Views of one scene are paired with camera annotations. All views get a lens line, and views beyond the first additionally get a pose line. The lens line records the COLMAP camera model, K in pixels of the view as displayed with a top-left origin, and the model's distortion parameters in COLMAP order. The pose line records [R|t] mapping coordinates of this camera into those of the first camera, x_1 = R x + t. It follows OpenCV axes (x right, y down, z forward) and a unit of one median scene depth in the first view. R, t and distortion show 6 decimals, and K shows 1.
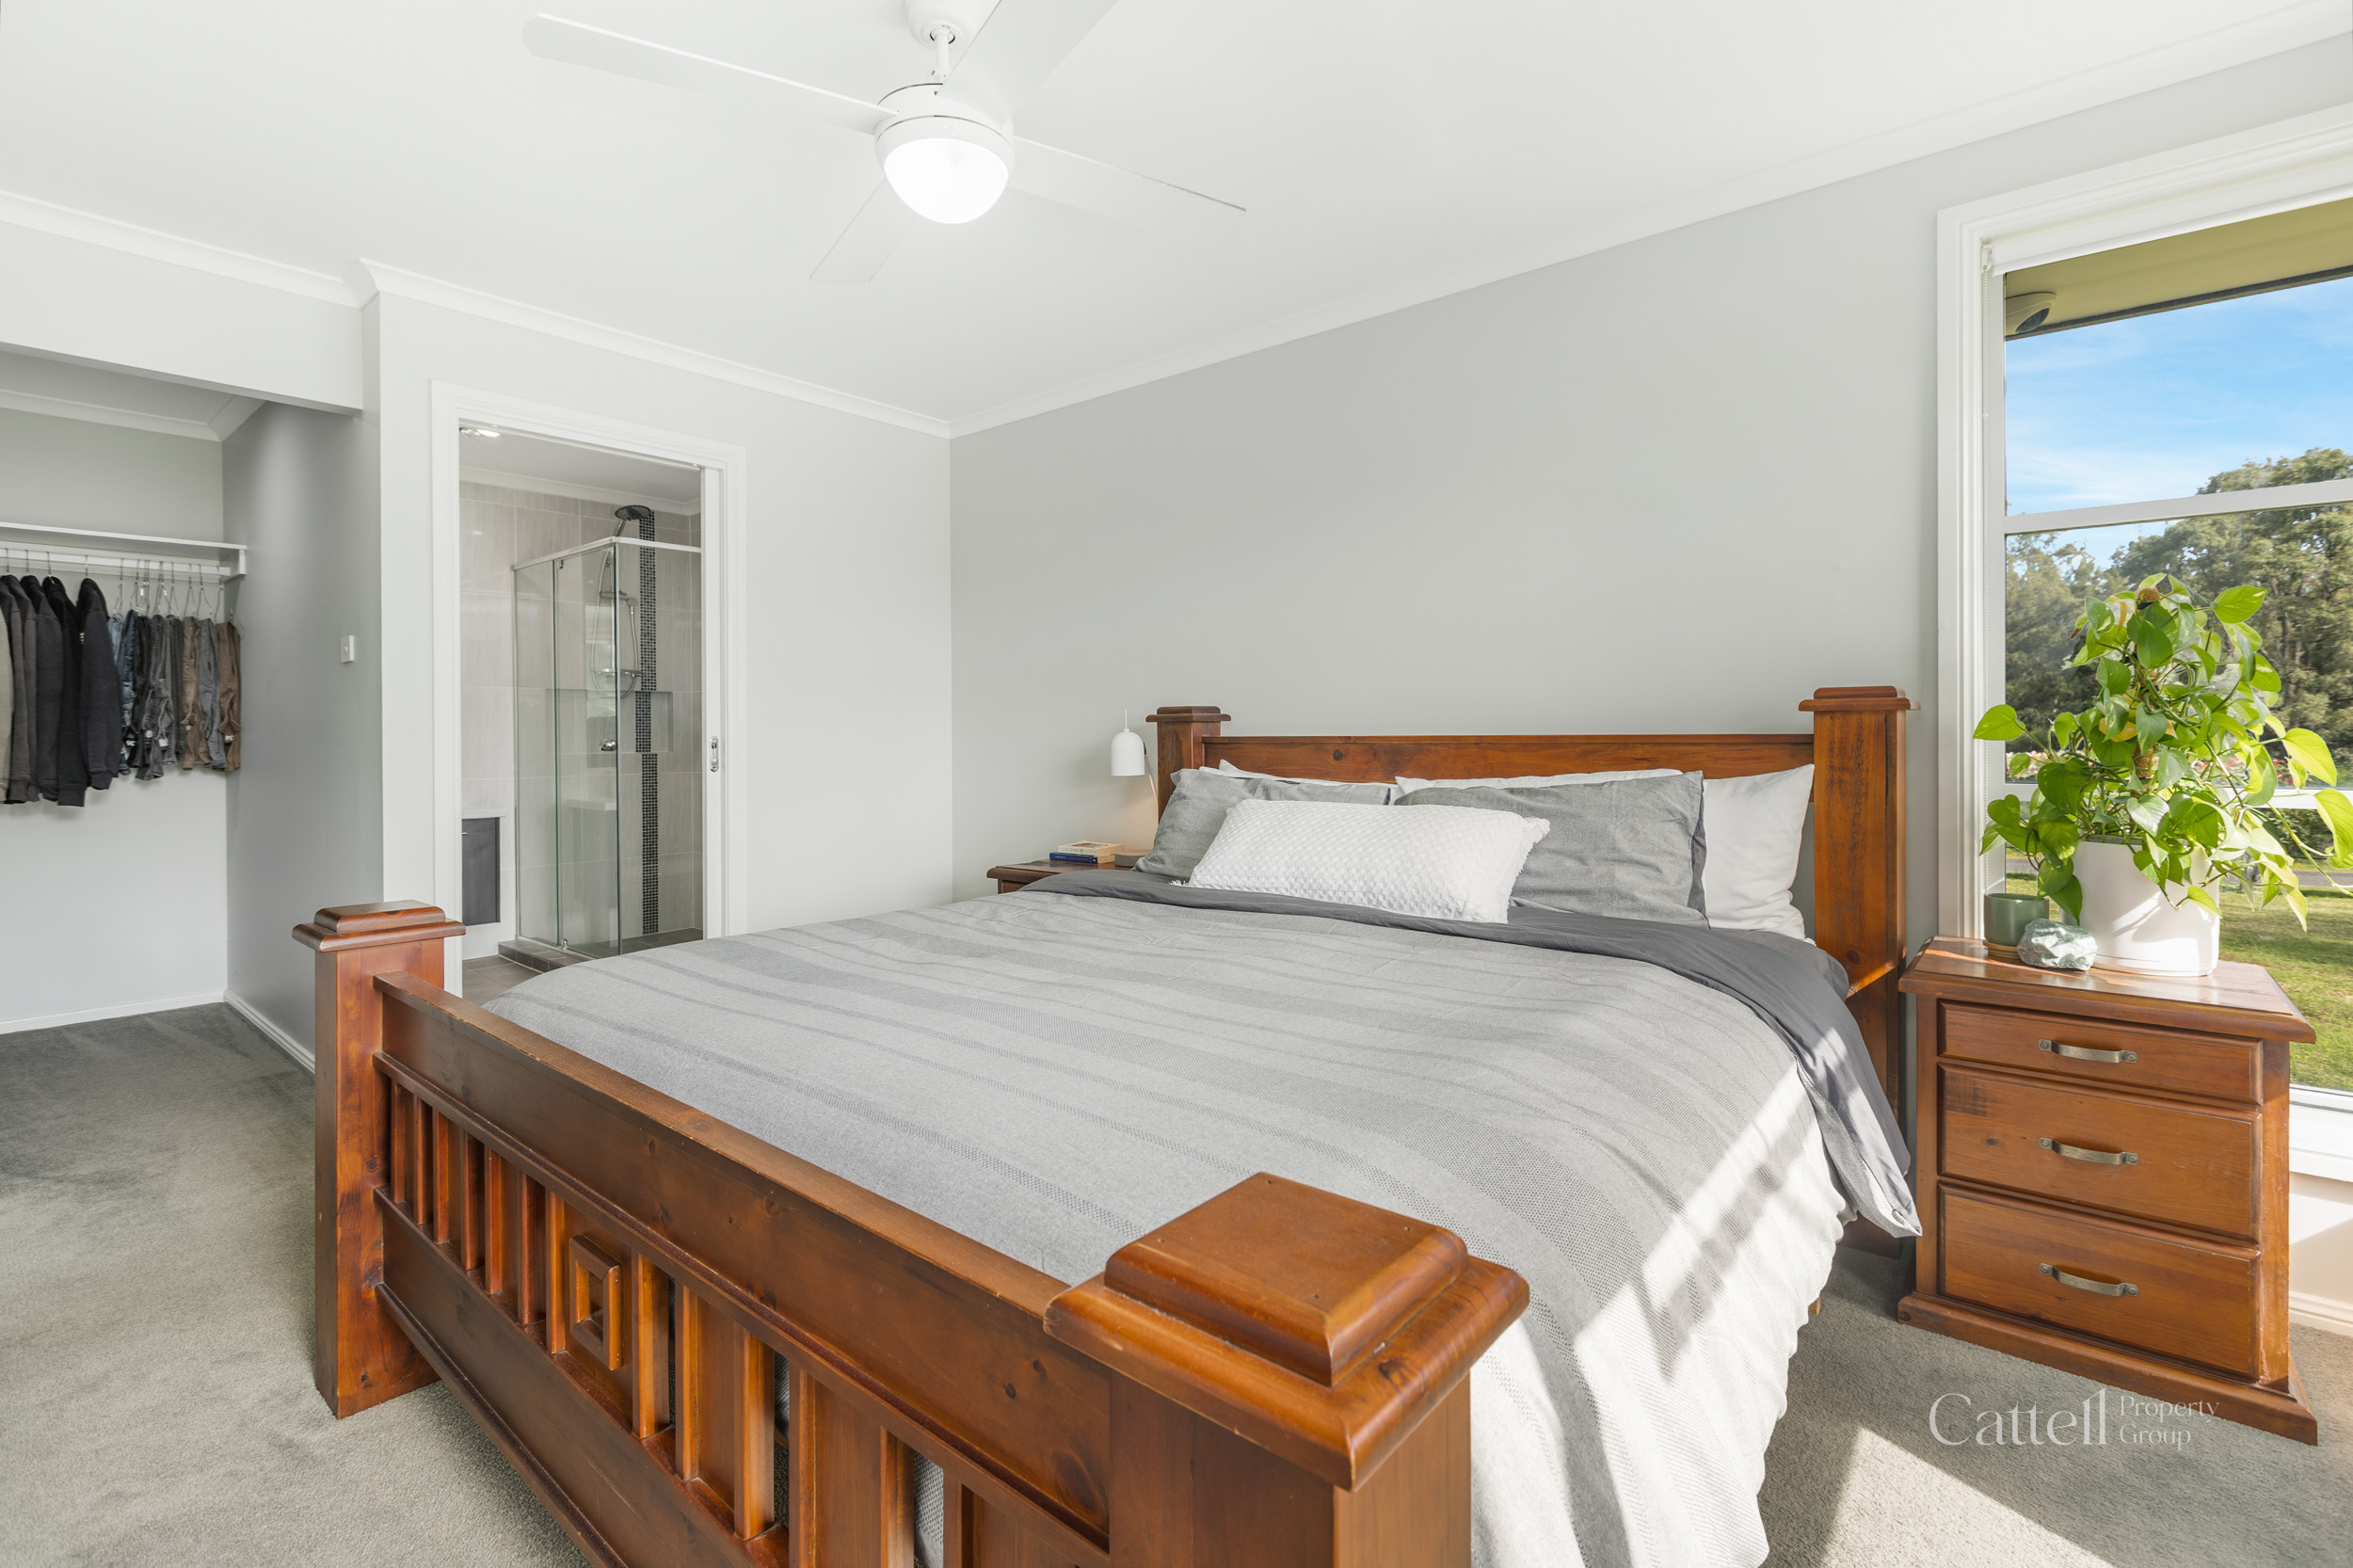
lens RADIAL K [[1065.2, 0, 1178.3], [0, 1065.2, 744.4], [0, 0, 1]] dist [-0.000807, 0.000556]
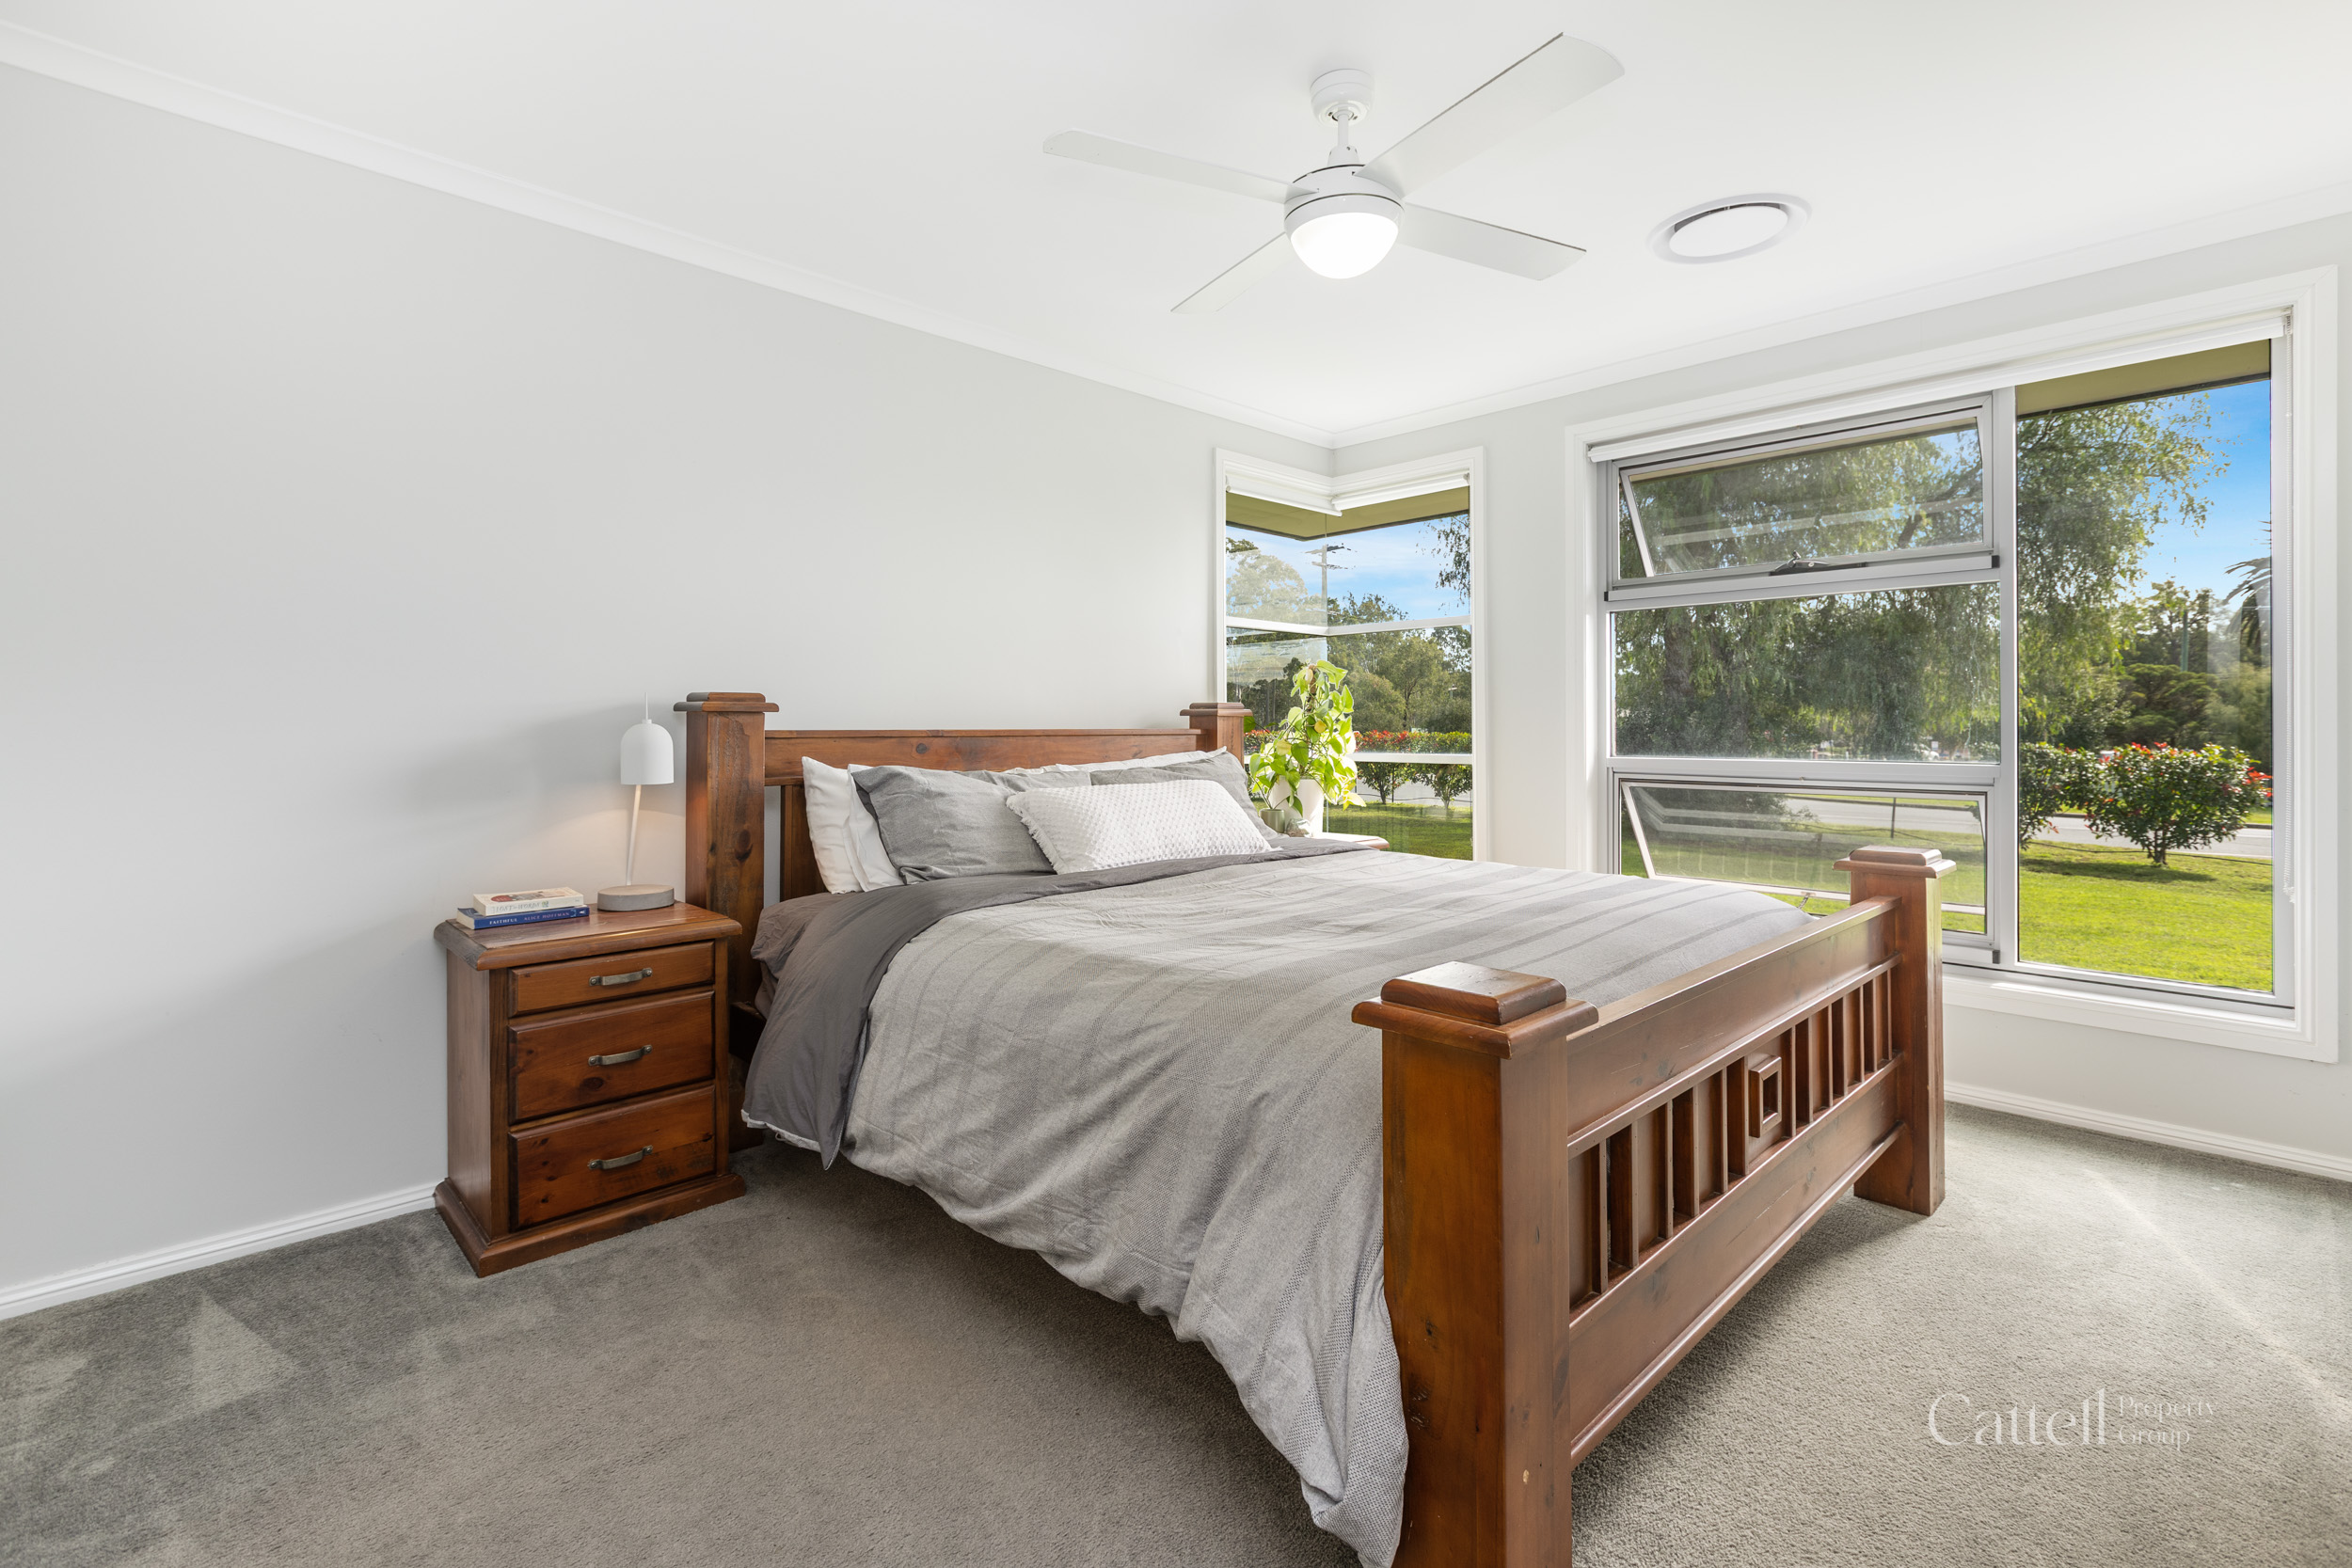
lens RADIAL K [[1064.6, 0, 1177.8], [0, 1064.6, 744.4], [0, 0, 1]] dist [-0.000807, 0.000556]
pose [[0.116440, -0.008888, 0.993158, -0.783584], [0.011342, 0.999907, 0.007619, 0.000617], [-0.993133, 0.010377, 0.116530, 0.592554]]
